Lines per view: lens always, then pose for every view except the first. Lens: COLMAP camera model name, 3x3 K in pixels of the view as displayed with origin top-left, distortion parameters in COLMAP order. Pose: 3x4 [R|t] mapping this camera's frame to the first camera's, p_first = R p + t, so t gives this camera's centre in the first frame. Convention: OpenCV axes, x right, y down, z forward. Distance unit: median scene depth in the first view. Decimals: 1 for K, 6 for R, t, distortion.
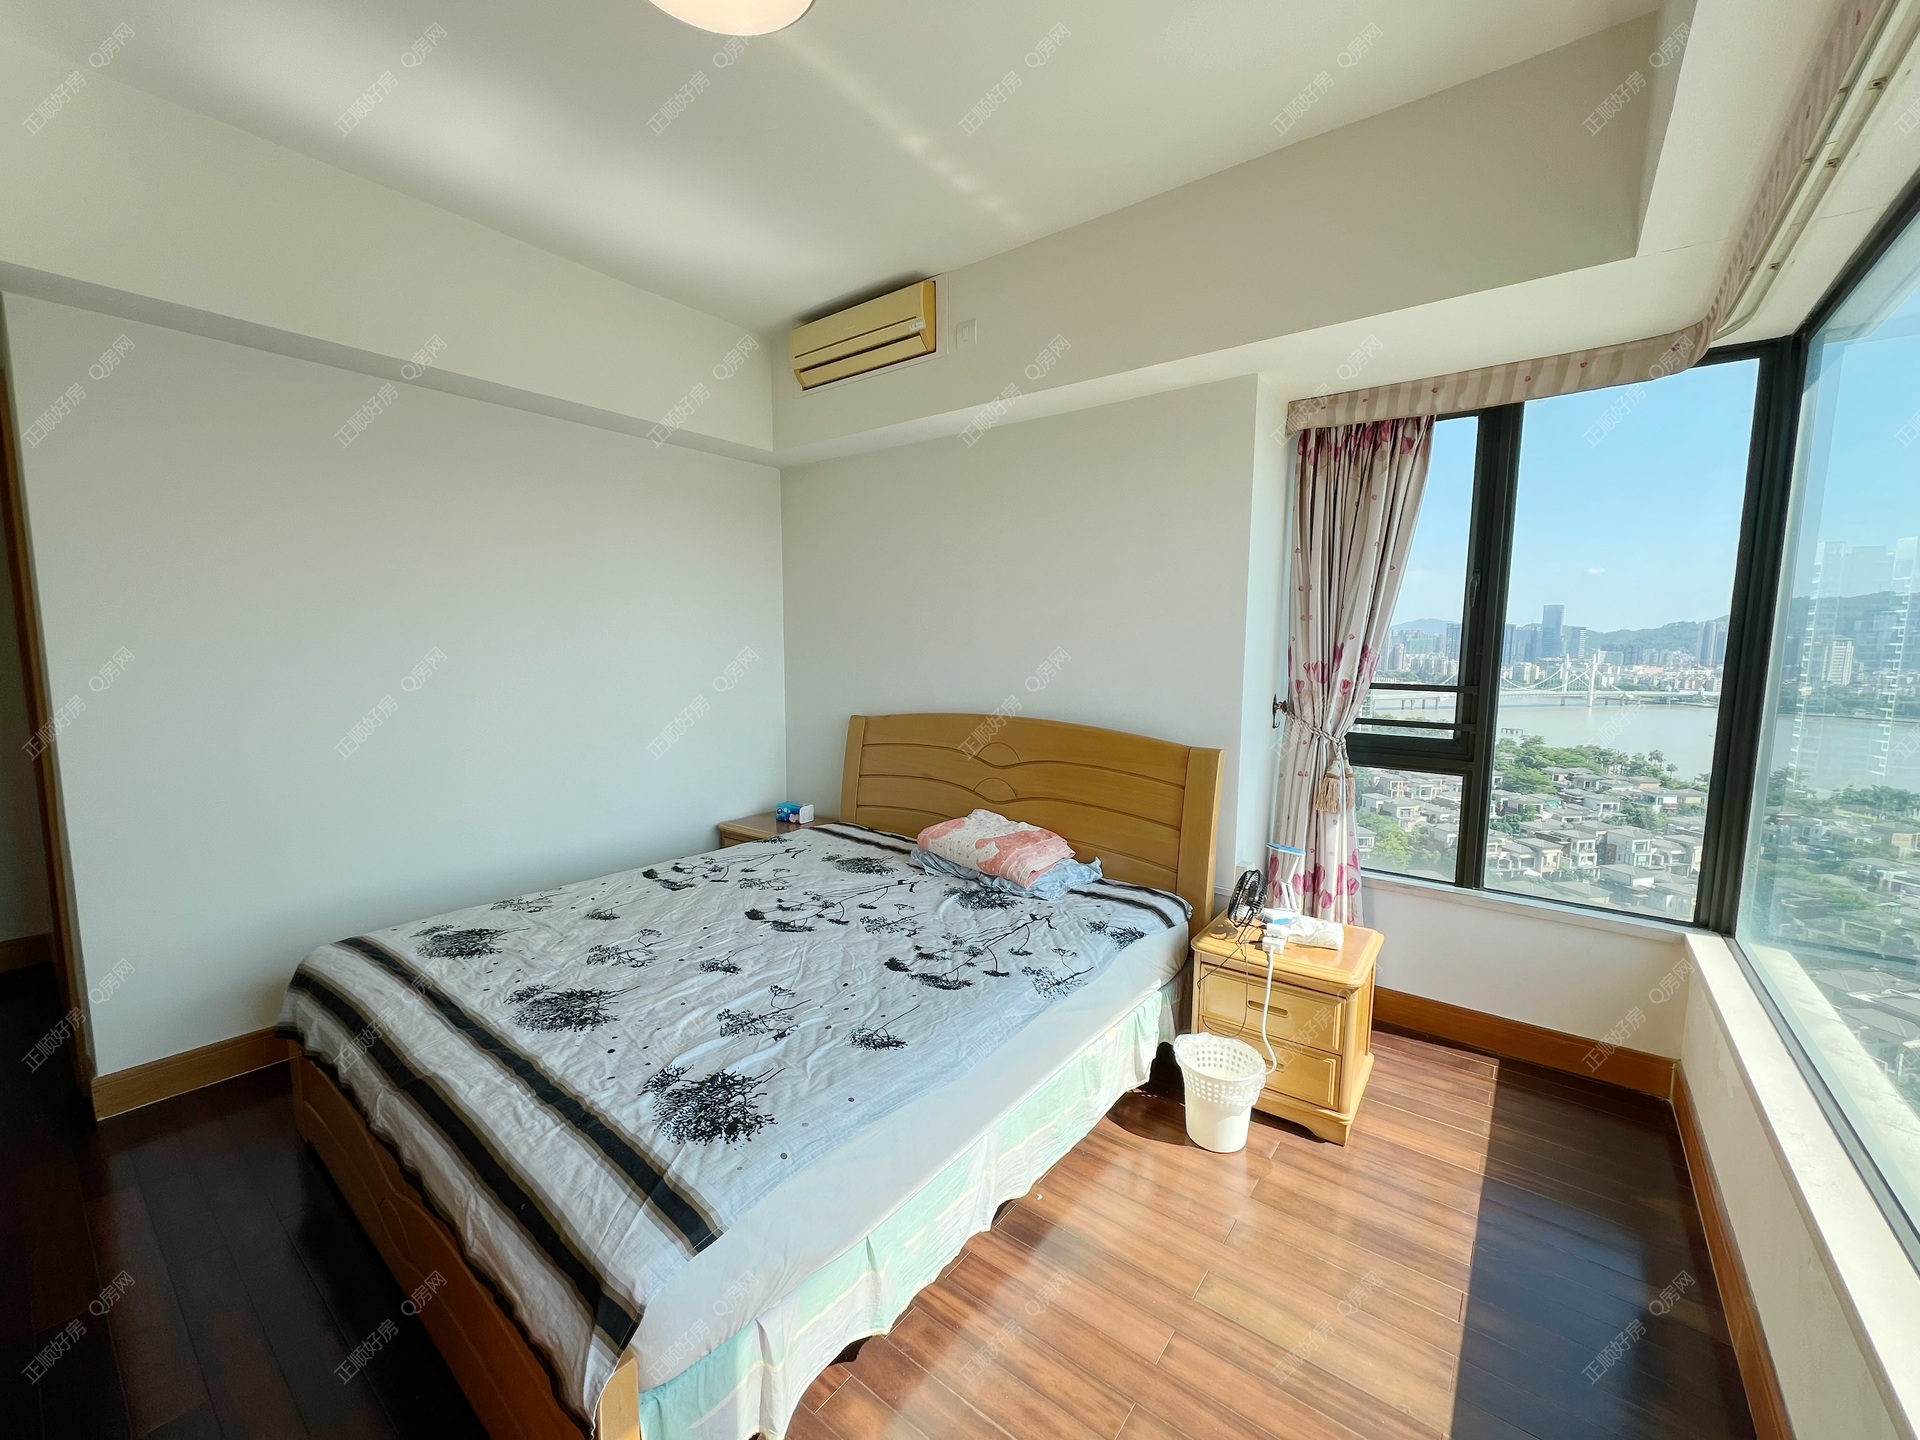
lens RADIAL K [[769.8, 0, 962.6], [0, 769.8, 723.8], [0, 0, 1]] dist [0.000619, -0.000140]
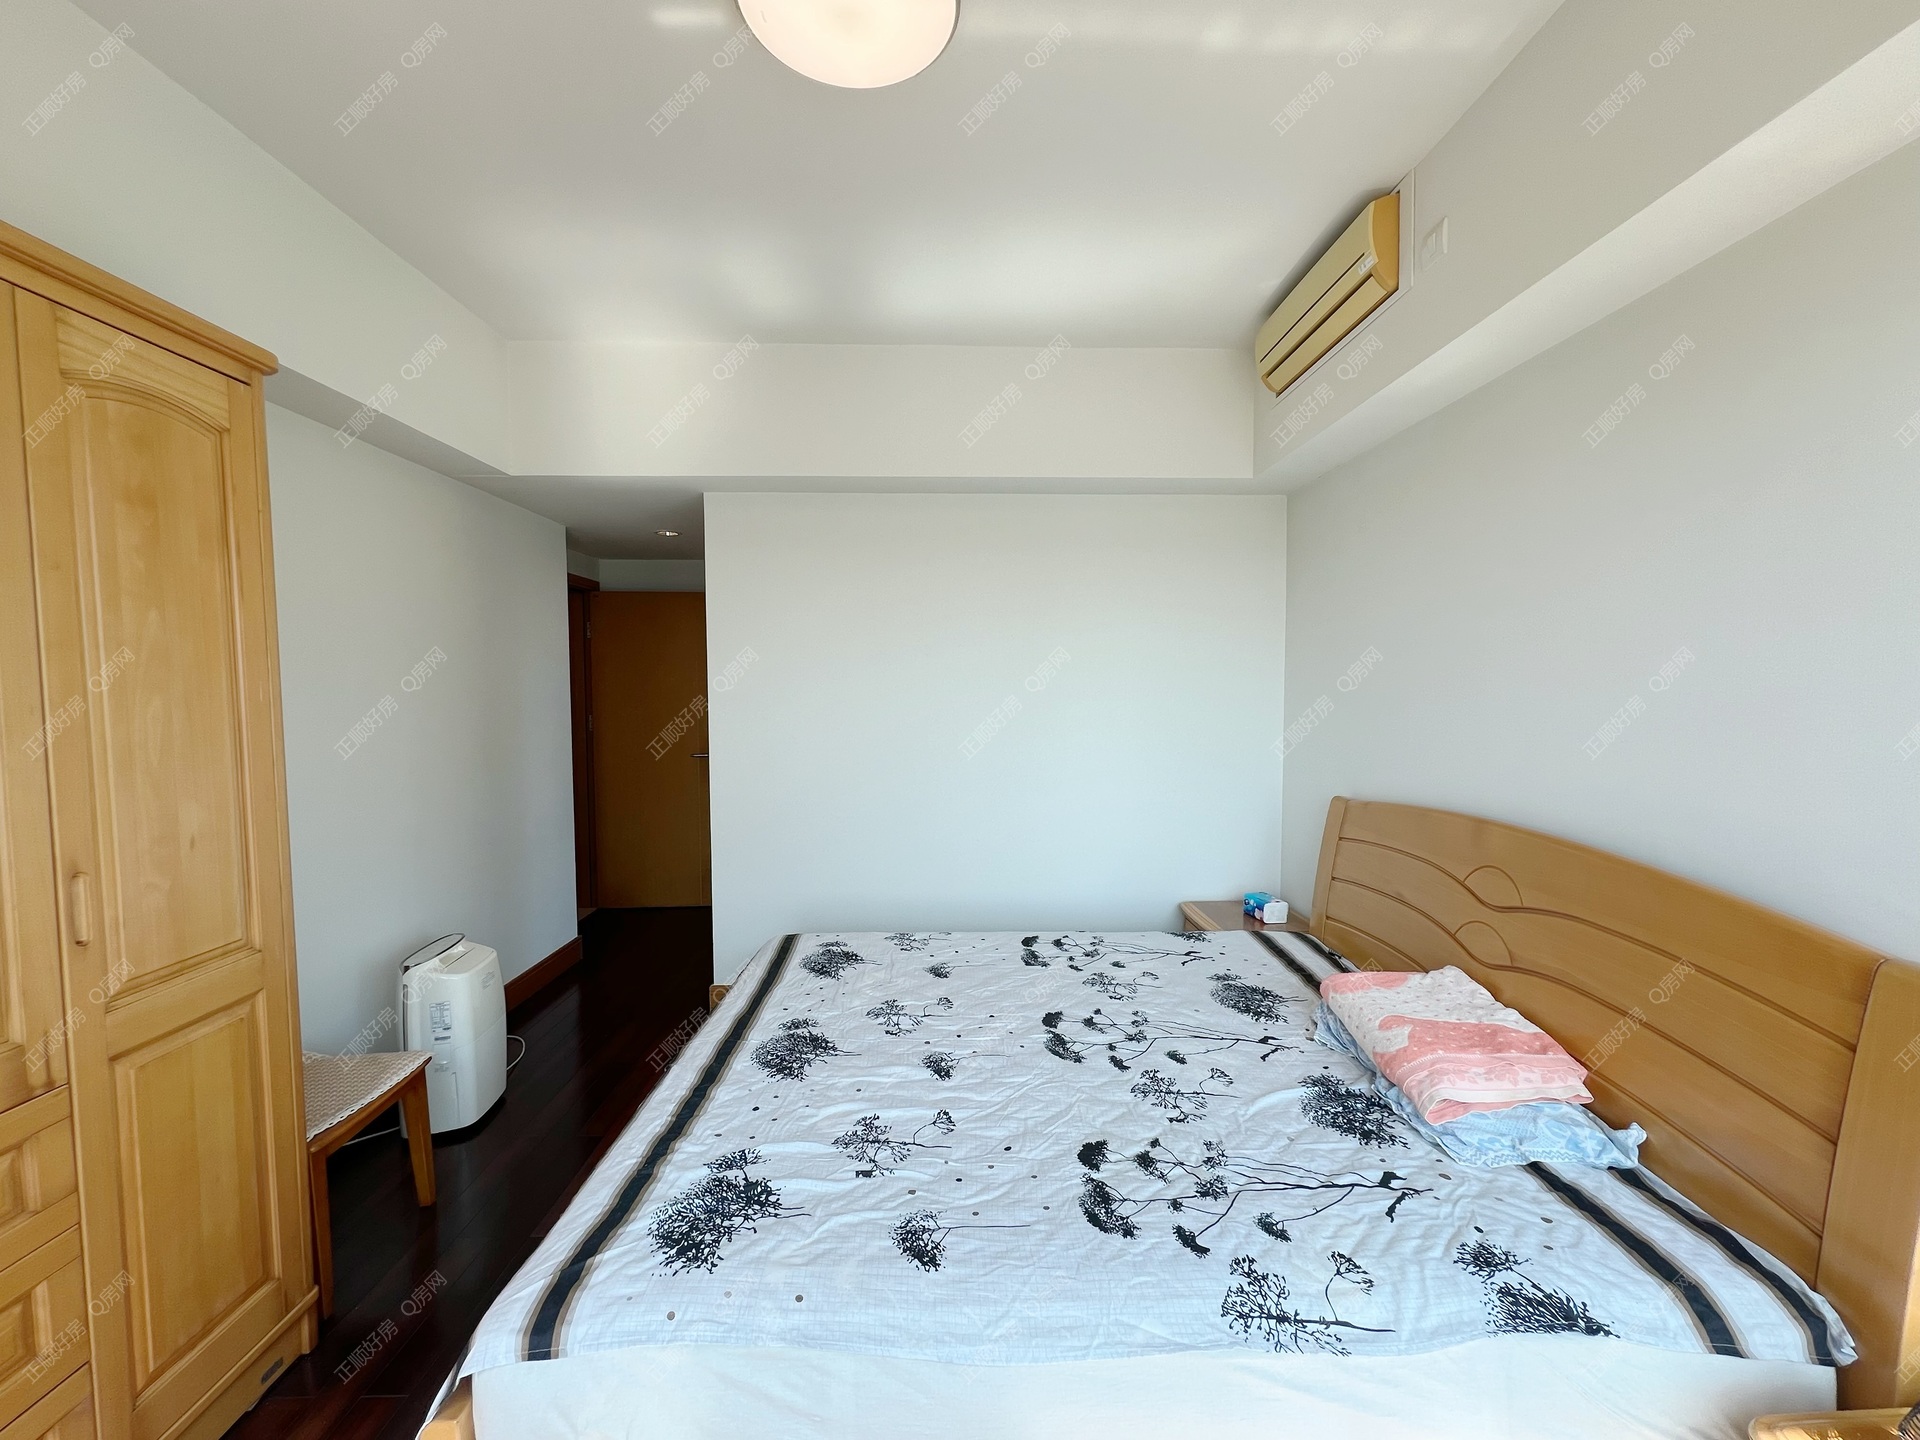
lens RADIAL K [[769.8, 0, 962.6], [0, 769.8, 723.8], [0, 0, 1]] dist [0.000619, -0.000140]
pose [[0.626858, 0.029841, -0.778562, 0.323061], [-0.076869, 0.996760, -0.023687, -0.053931], [0.775332, 0.074696, 0.627121, 0.342860]]
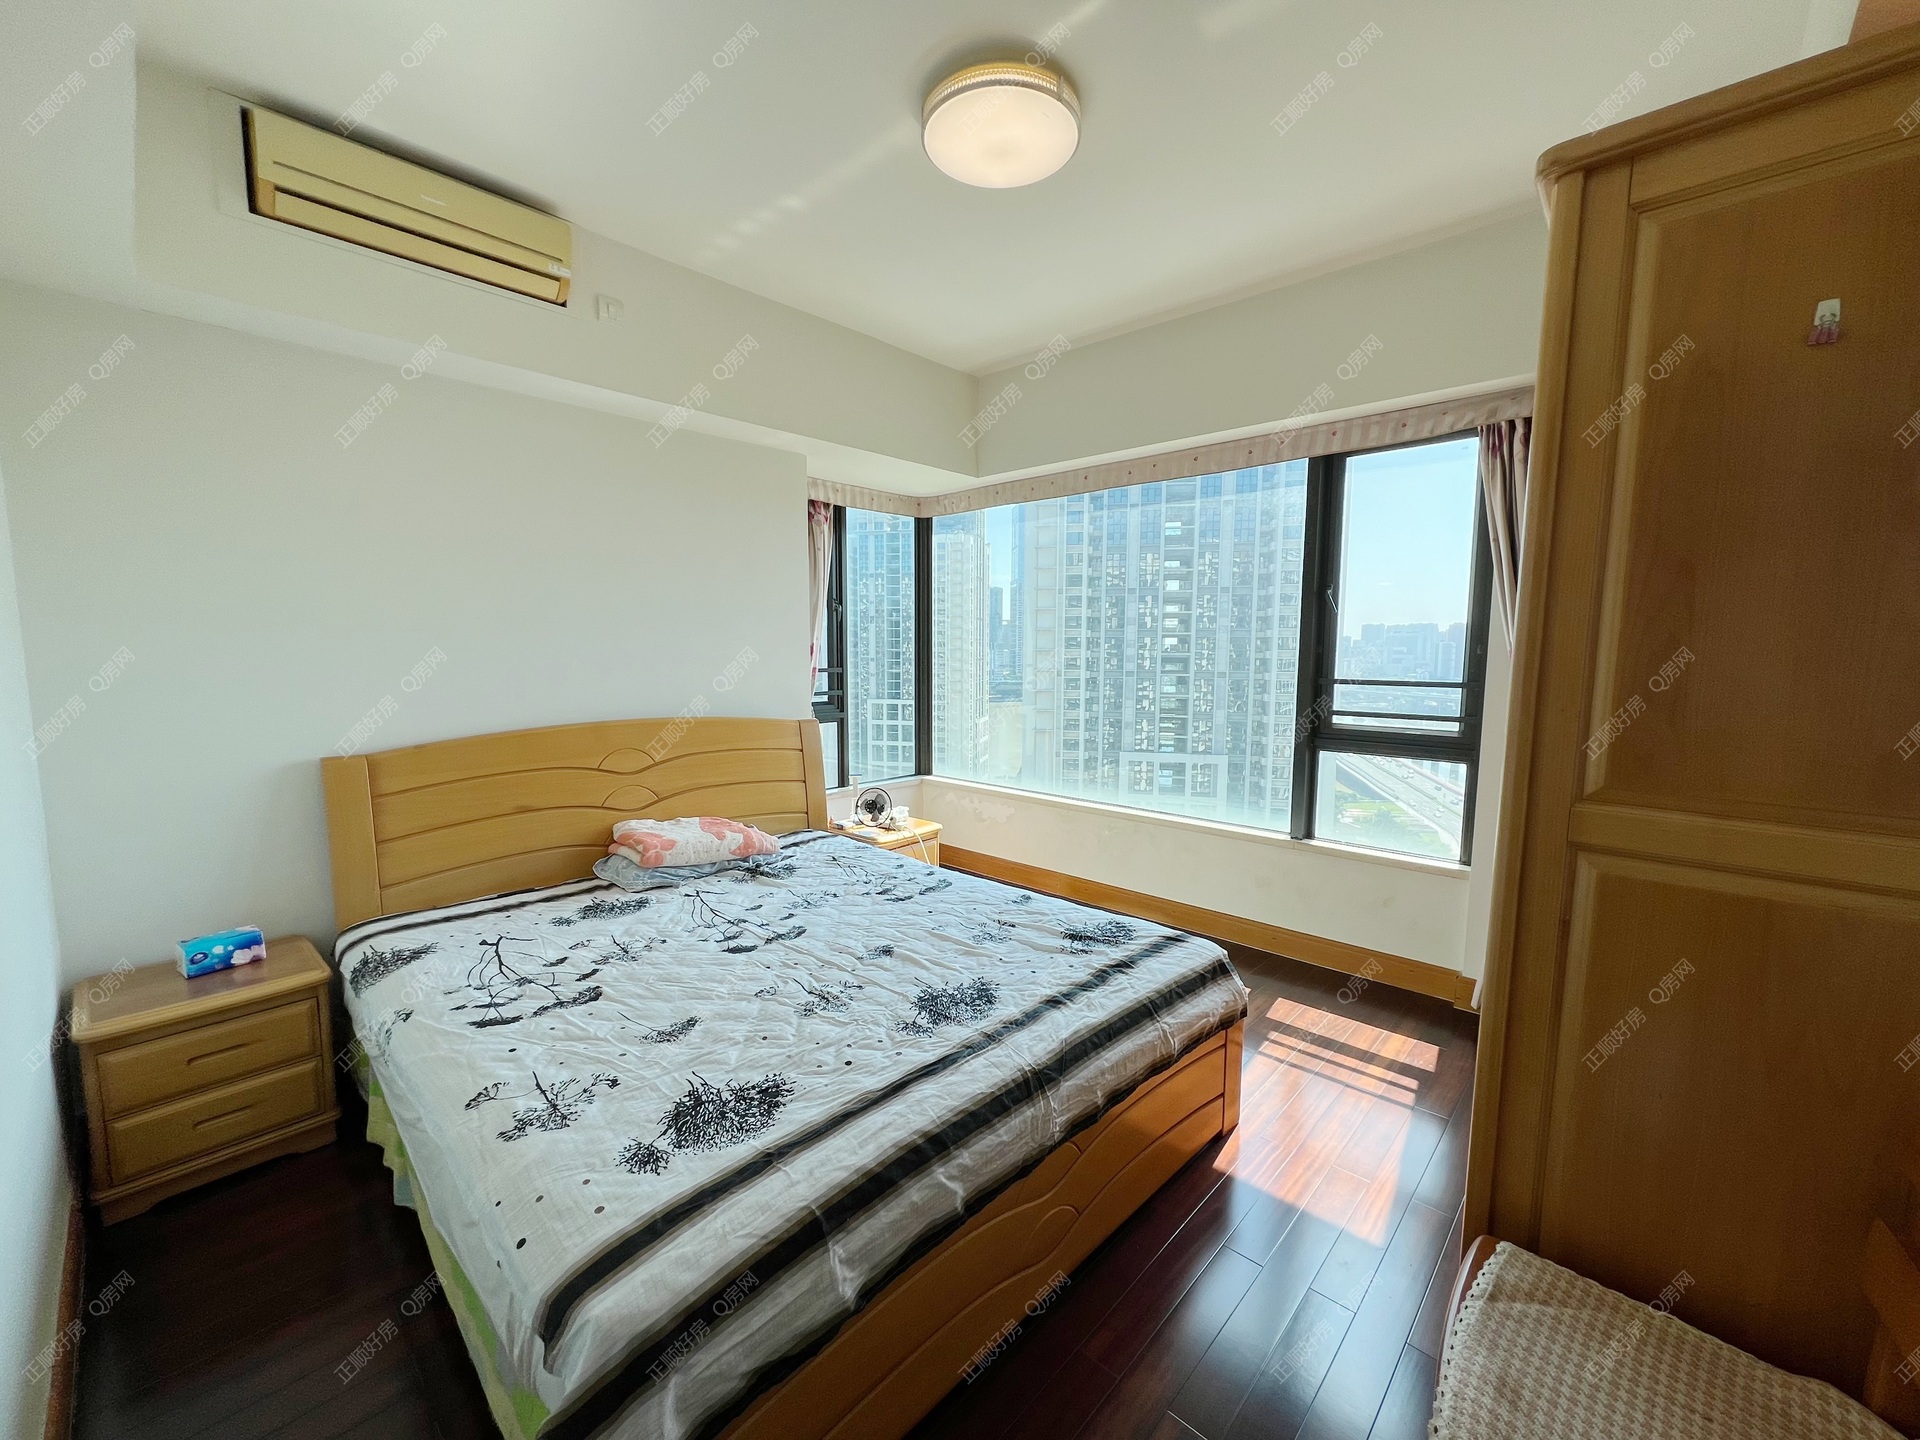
lens RADIAL K [[769.8, 0, 962.6], [0, 769.8, 723.8], [0, 0, 1]] dist [0.000619, -0.000140]
pose [[0.092318, -0.109236, 0.989720, -1.071722], [0.103310, 0.989651, 0.099592, -0.071685], [-0.990356, 0.093054, 0.102648, 0.610288]]
